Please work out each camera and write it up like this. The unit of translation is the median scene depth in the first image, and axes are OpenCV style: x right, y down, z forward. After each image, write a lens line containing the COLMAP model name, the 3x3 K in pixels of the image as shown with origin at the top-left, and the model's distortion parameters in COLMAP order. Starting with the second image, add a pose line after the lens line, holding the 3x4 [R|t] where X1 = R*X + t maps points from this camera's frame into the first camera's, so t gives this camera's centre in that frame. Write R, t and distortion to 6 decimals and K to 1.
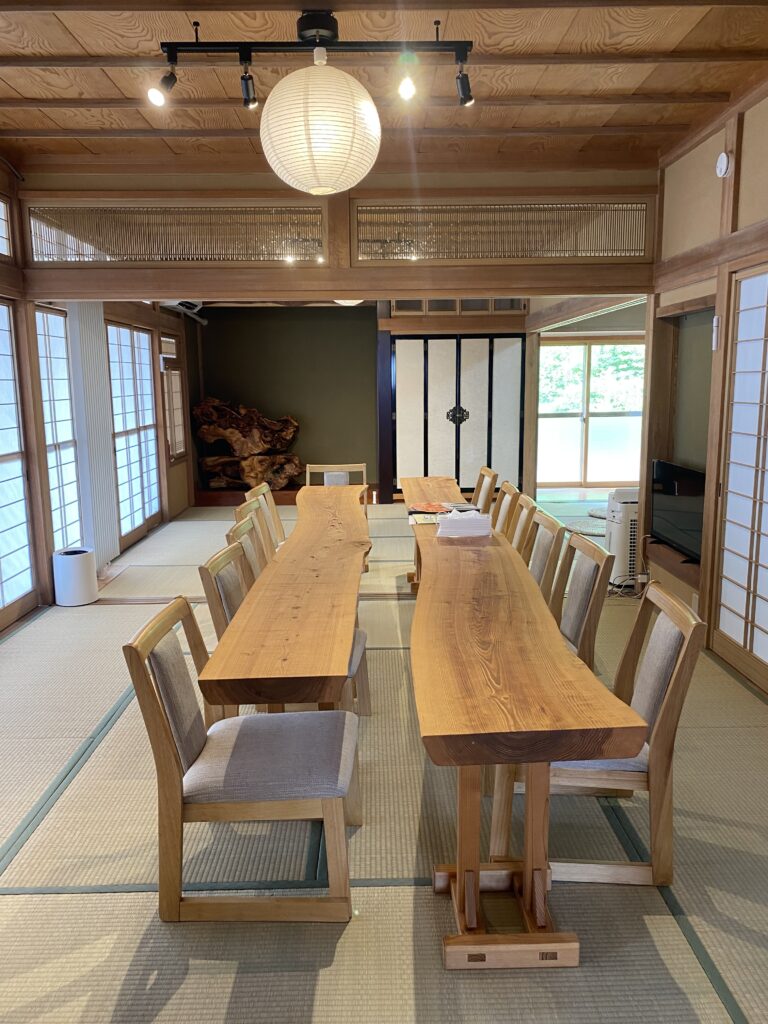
lens RADIAL K [[799.0, 0, 384.8], [0, 799.0, 493.8], [0, 0, 1]] dist [0.049956, -0.085365]
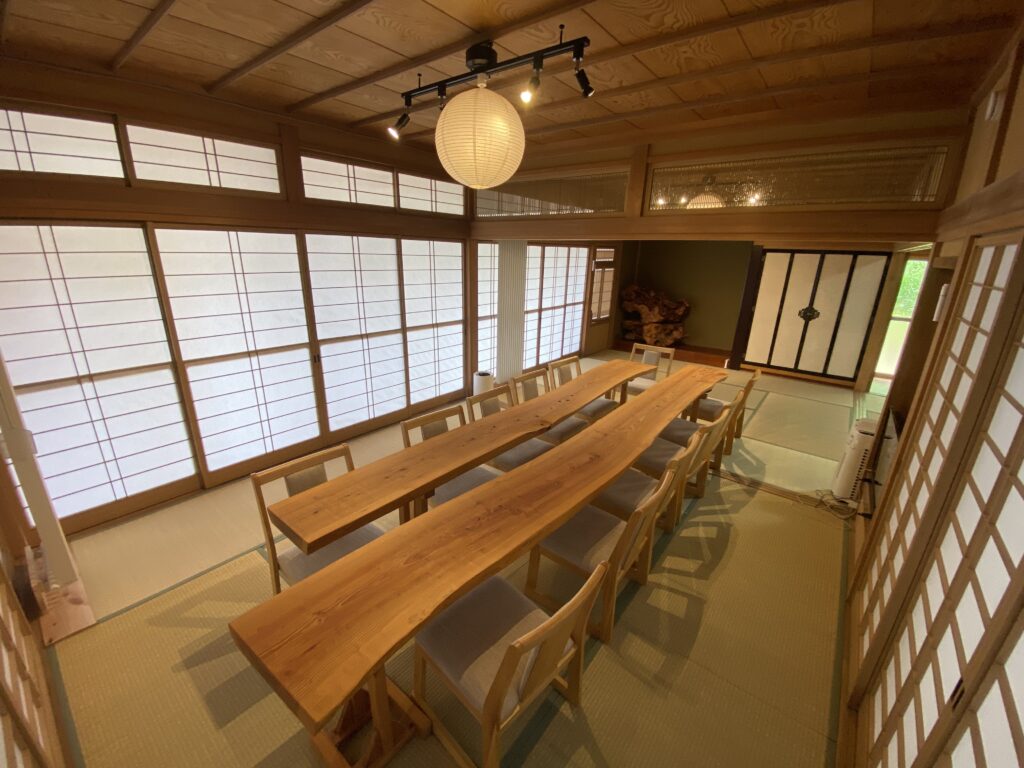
lens RADIAL K [[421.9, 0, 492.9], [0, 421.9, 382.4], [0, 0, 1]] dist [0.020086, -0.020934]
pose [[0.760257, 0.219294, -0.611490, 0.149829], [-0.122431, 0.972800, 0.196650, -0.064149], [0.637981, -0.074639, 0.766426, 0.140772]]
